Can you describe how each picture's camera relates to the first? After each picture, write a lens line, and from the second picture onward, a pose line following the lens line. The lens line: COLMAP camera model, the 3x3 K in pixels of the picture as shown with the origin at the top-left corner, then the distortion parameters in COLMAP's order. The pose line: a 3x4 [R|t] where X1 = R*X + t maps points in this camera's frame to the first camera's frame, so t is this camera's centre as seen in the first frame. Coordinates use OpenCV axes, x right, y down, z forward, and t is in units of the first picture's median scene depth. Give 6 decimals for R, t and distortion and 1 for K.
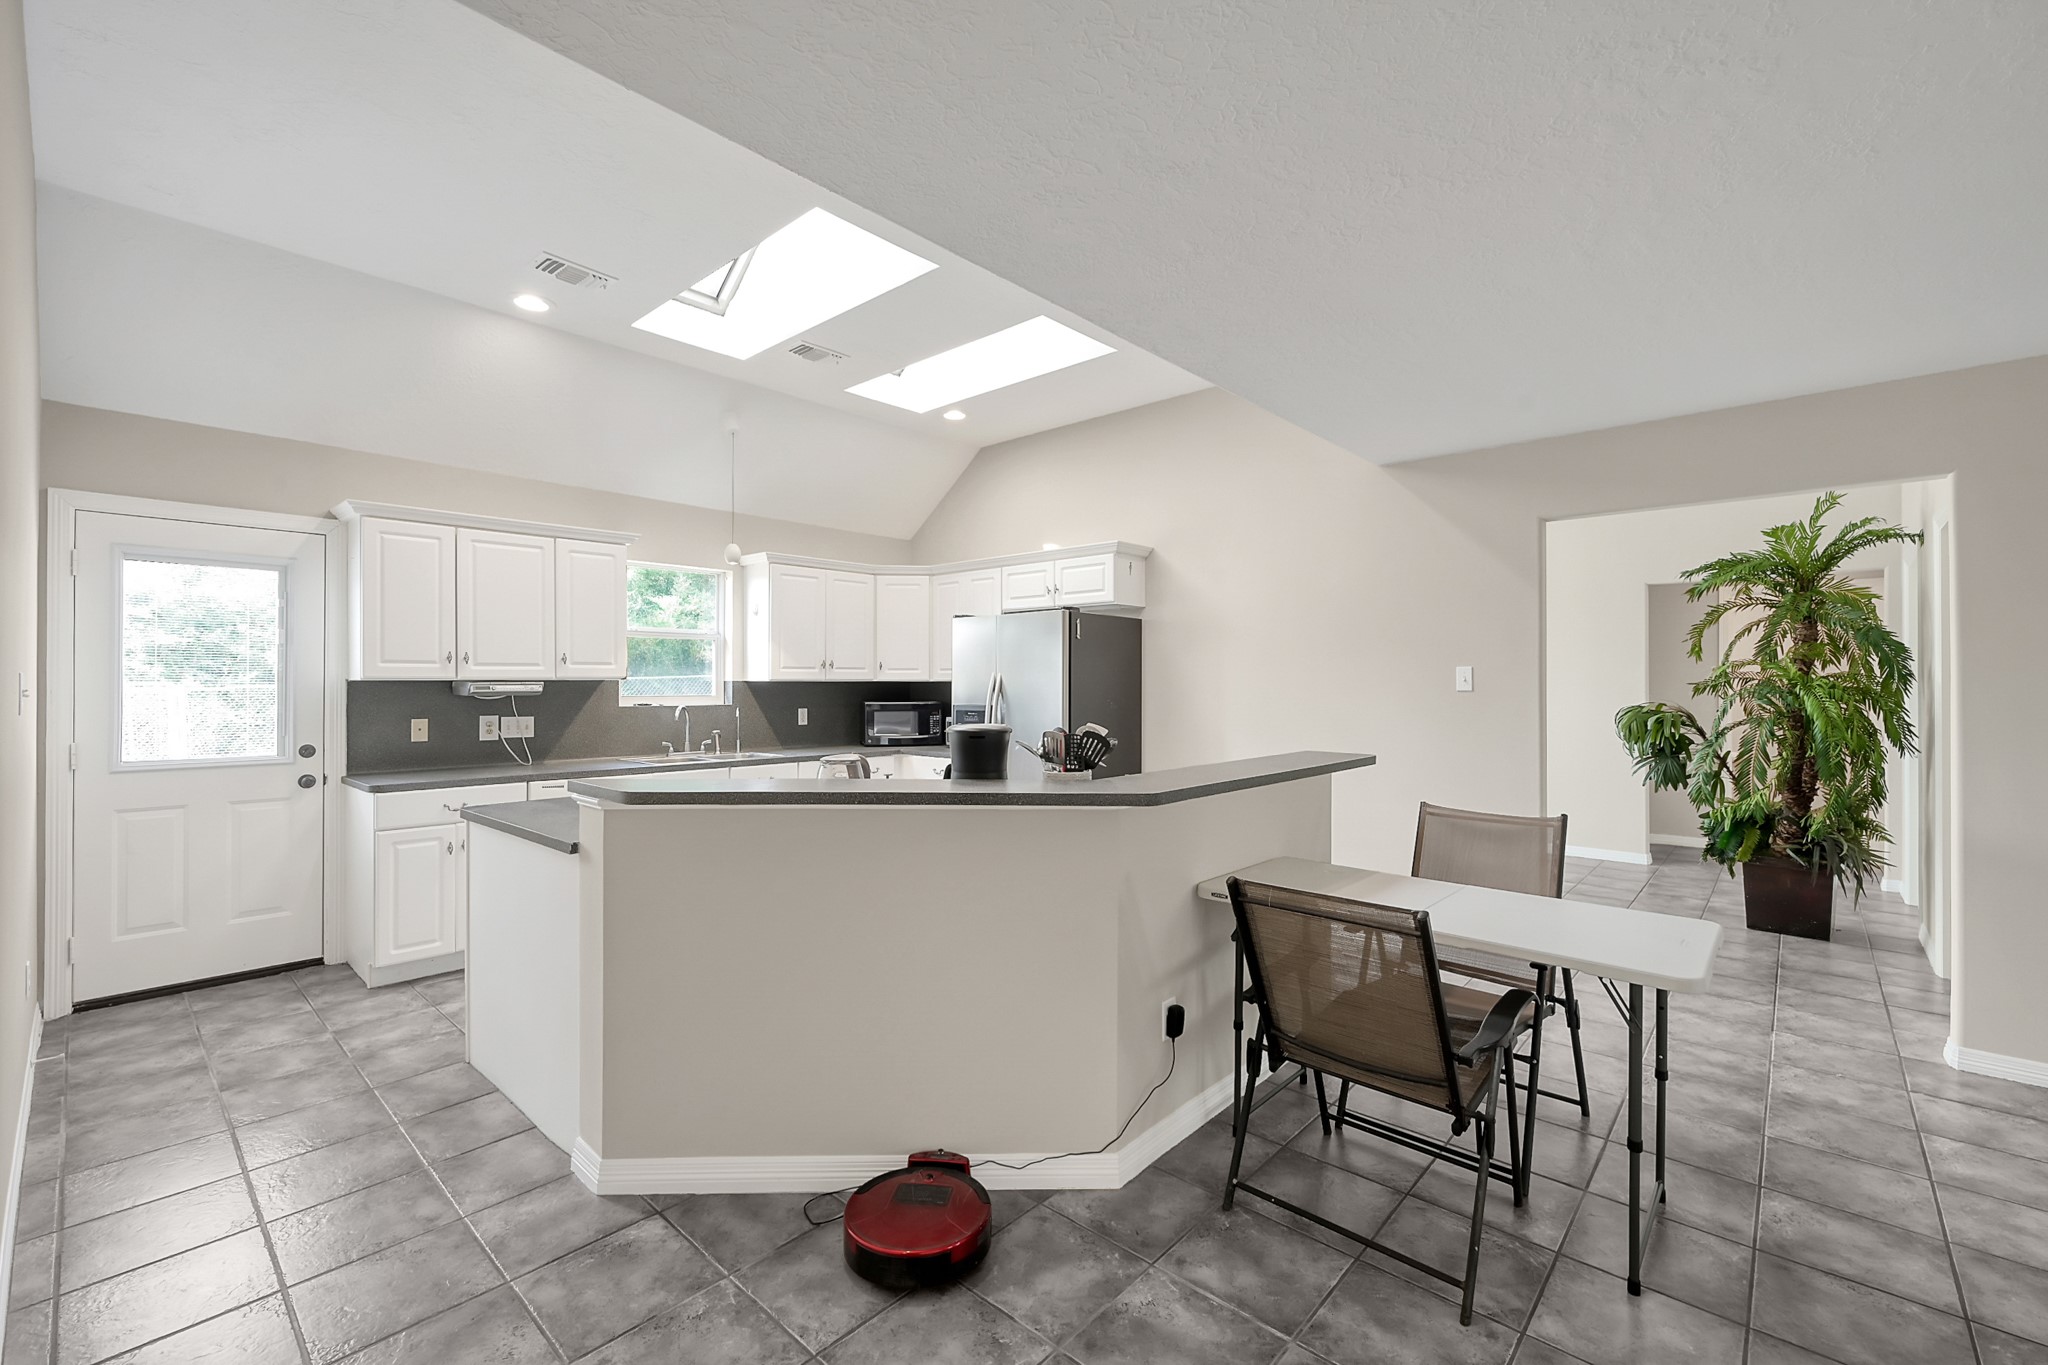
lens RADIAL K [[854.4, 0, 1014.4], [0, 854.4, 694.1], [0, 0, 1]] dist [0.000730, -0.000040]
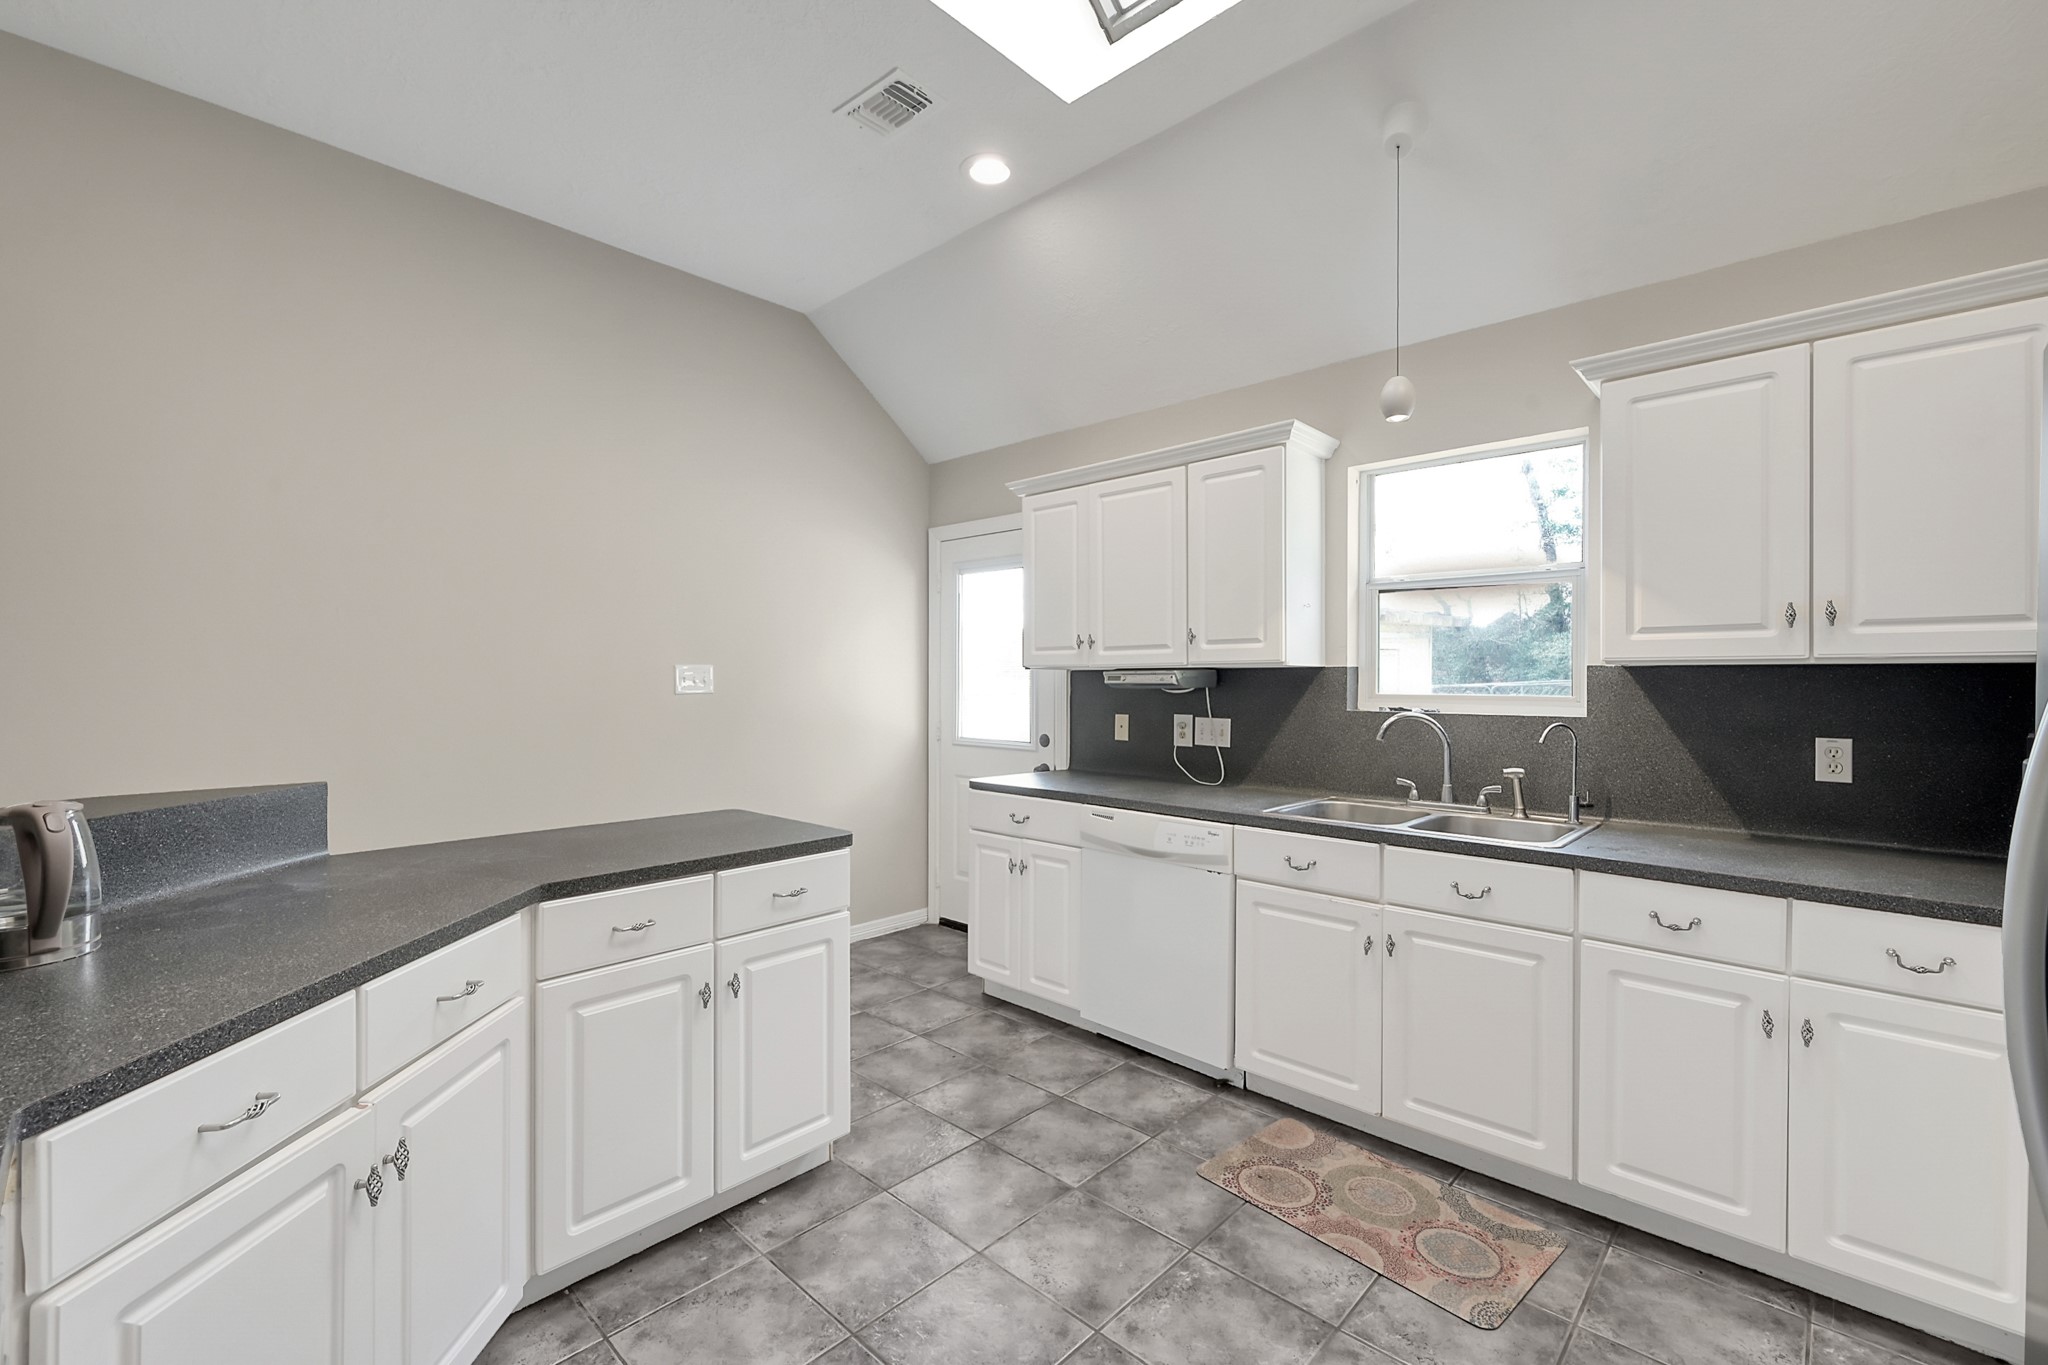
lens RADIAL K [[854.4, 0, 1027.1], [0, 854.4, 685.5], [0, 0, 1]] dist [0.000730, -0.000040]
pose [[-0.003180, 0.005578, -0.999979, 0.159904], [-0.015742, 0.999860, 0.005627, -0.002949], [0.999871, 0.015760, -0.003091, 0.862568]]
